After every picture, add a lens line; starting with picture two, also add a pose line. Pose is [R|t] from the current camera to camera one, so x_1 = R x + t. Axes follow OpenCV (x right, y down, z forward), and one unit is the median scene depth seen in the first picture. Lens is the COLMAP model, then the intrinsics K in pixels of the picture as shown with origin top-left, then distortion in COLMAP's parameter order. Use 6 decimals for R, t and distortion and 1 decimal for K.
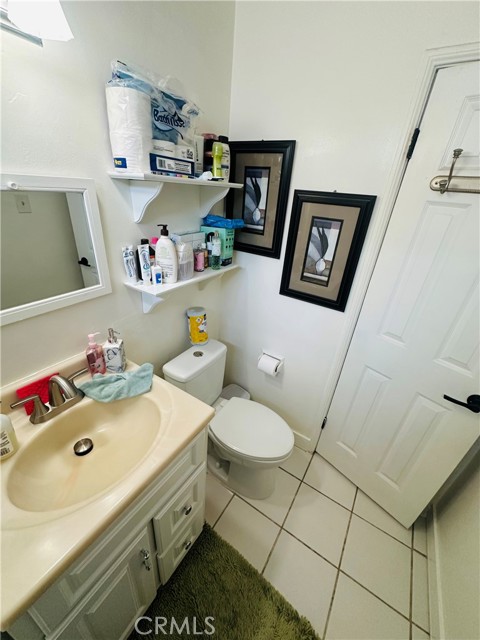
lens RADIAL K [[255.8, 0, 238.9], [0, 255.8, 321.2], [0, 0, 1]] dist [0.003654, -0.000126]
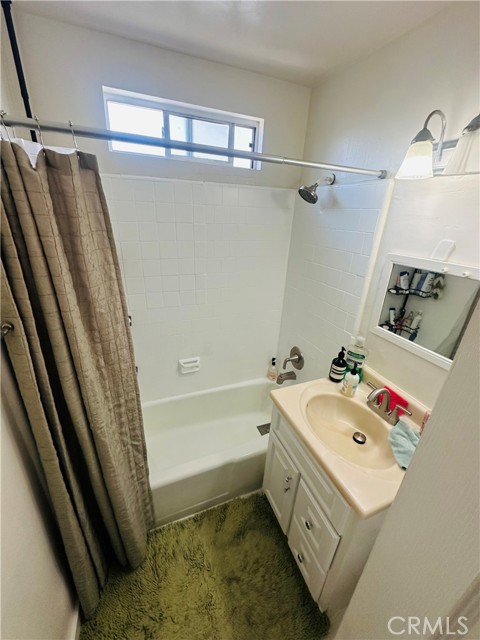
lens RADIAL K [[255.8, 0, 240.6], [0, 255.8, 319.6], [0, 0, 1]] dist [0.003654, -0.000126]
pose [[-0.589669, 0.211273, -0.779522, 0.688011], [-0.443914, 0.721528, 0.531354, -0.404285], [0.674708, 0.659364, -0.331675, 0.591578]]
